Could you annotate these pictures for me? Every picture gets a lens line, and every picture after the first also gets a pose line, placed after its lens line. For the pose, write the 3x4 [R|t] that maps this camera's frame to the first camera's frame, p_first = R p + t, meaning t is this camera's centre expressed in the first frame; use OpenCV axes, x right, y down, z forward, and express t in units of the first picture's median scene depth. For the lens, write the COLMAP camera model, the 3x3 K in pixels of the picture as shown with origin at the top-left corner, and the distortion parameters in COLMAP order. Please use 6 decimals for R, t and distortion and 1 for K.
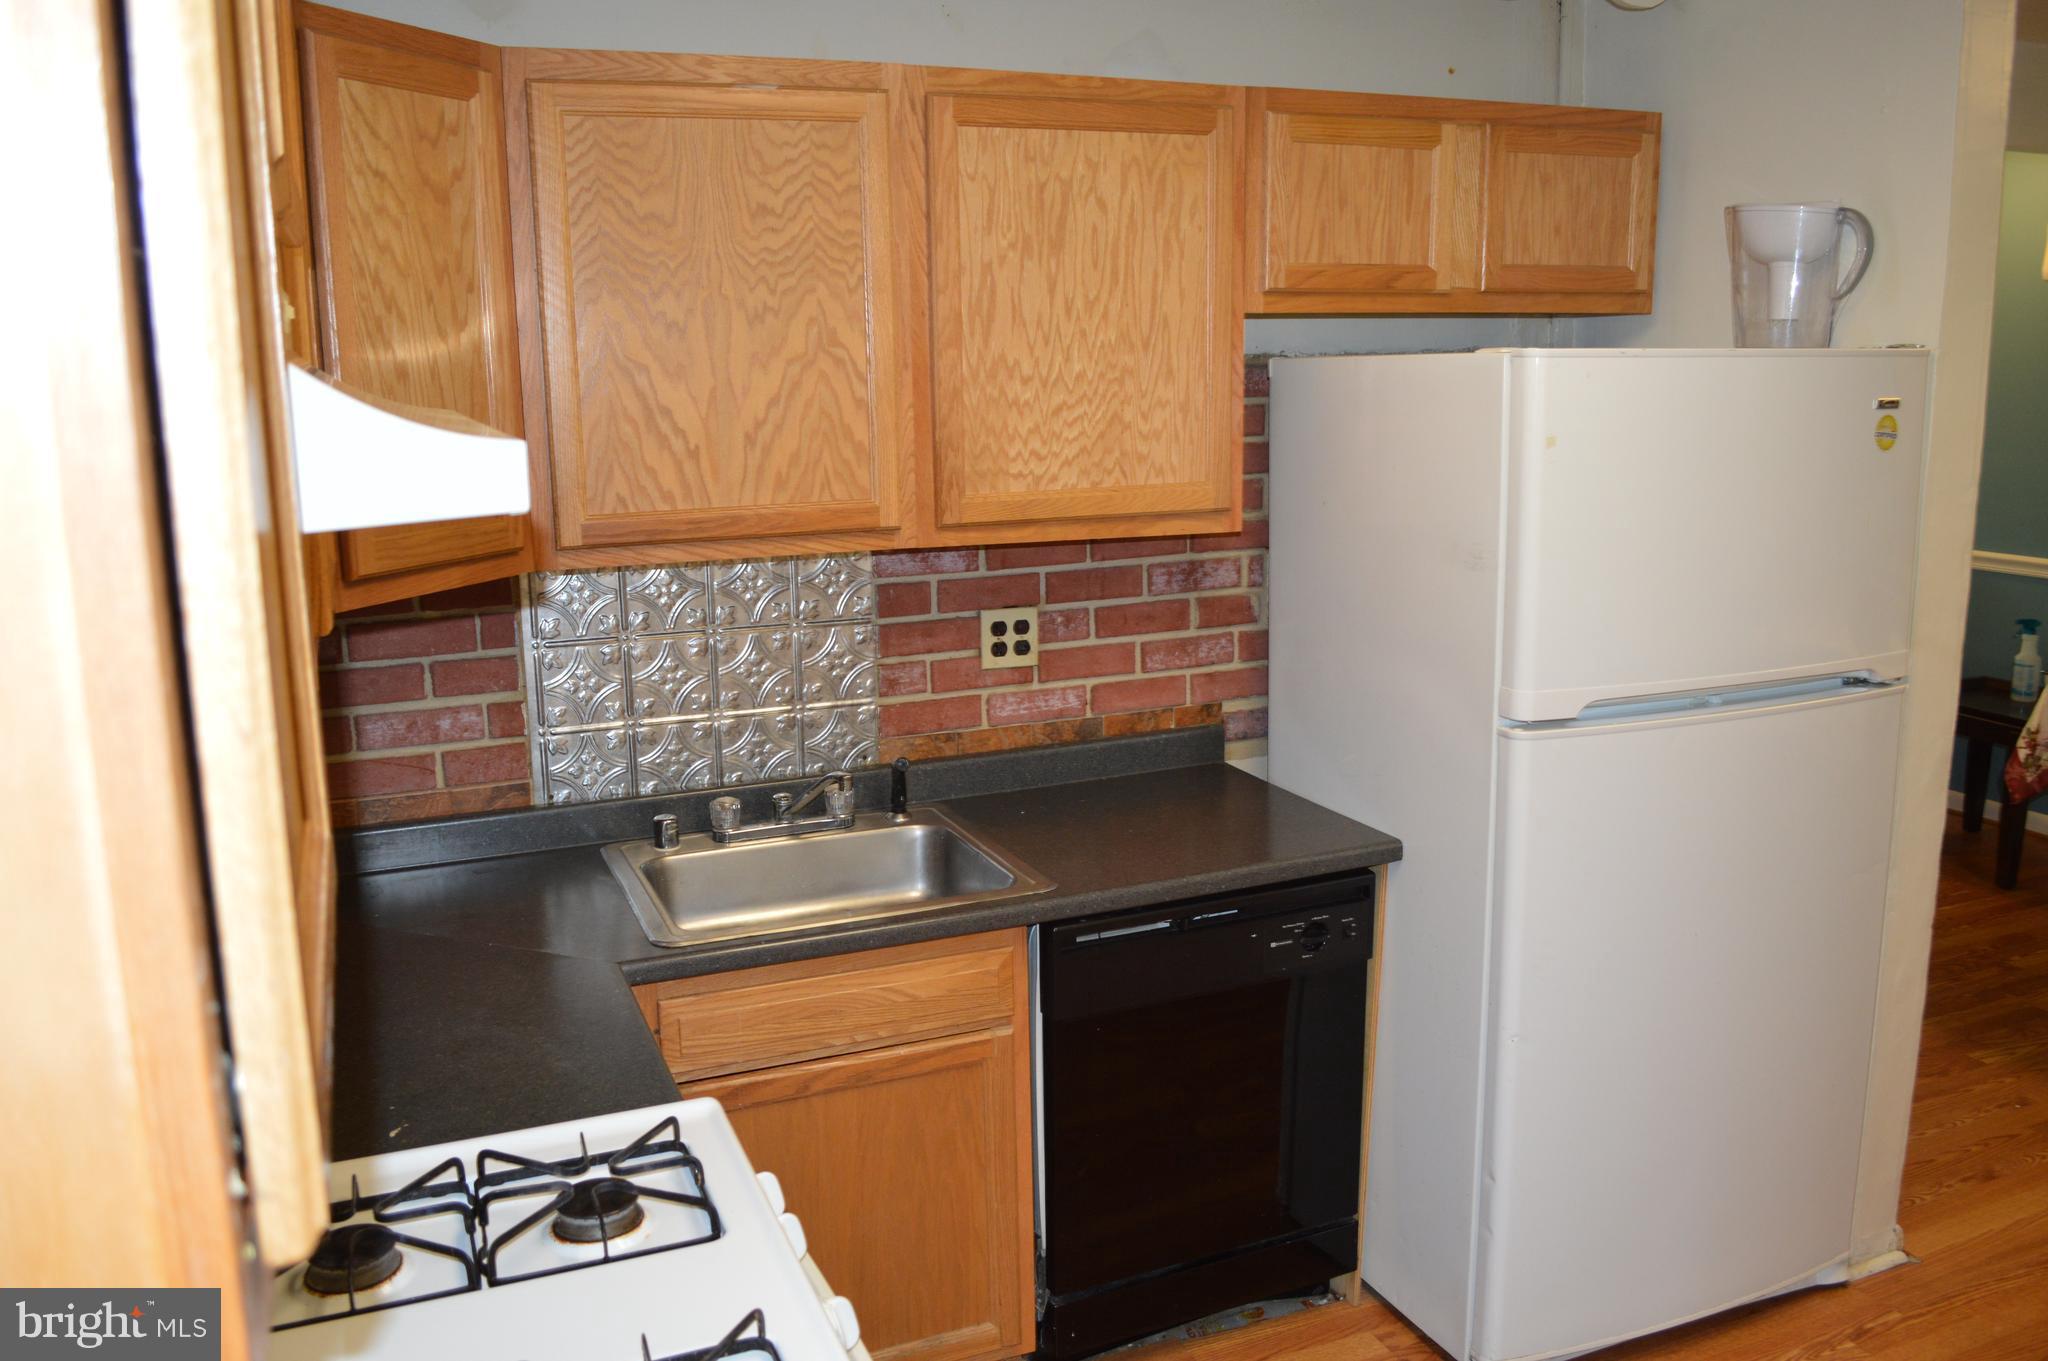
lens RADIAL K [[1634.4, 0, 1023.7], [0, 1634.4, 682.6], [0, 0, 1]] dist [-0.089907, 0.021440]
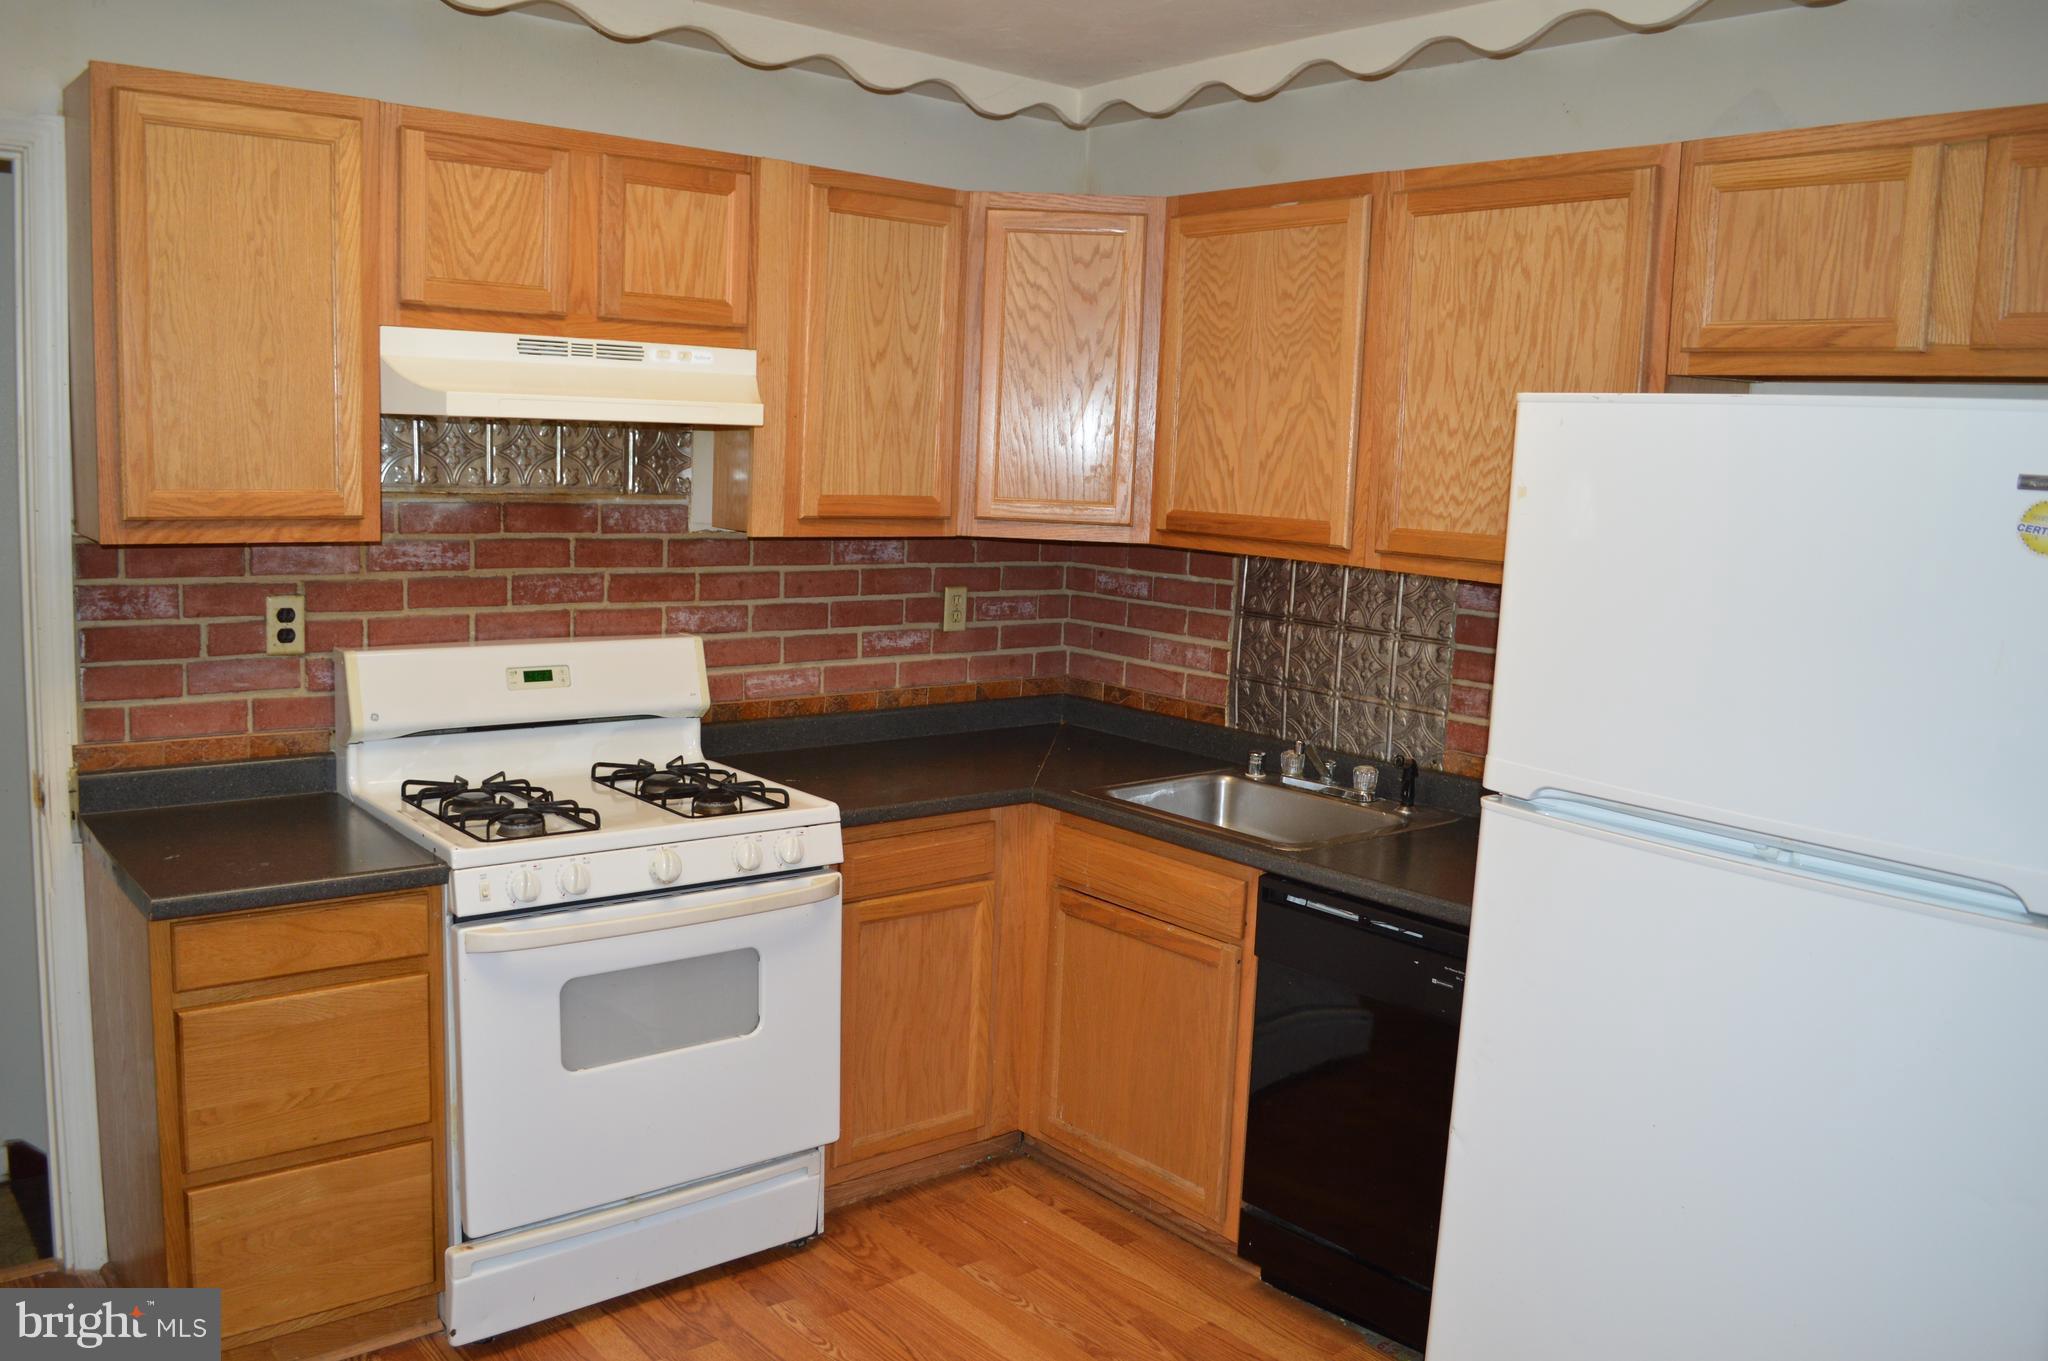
lens RADIAL K [[1708.5, 0, 1019.7], [0, 1708.5, 689.0], [0, 0, 1]] dist [-0.078833, 0.001047]
pose [[0.280225, 0.162881, -0.946015, 1.080704], [-0.232140, 0.967747, 0.097859, -0.060752], [0.931442, 0.192186, 0.308998, 0.400934]]
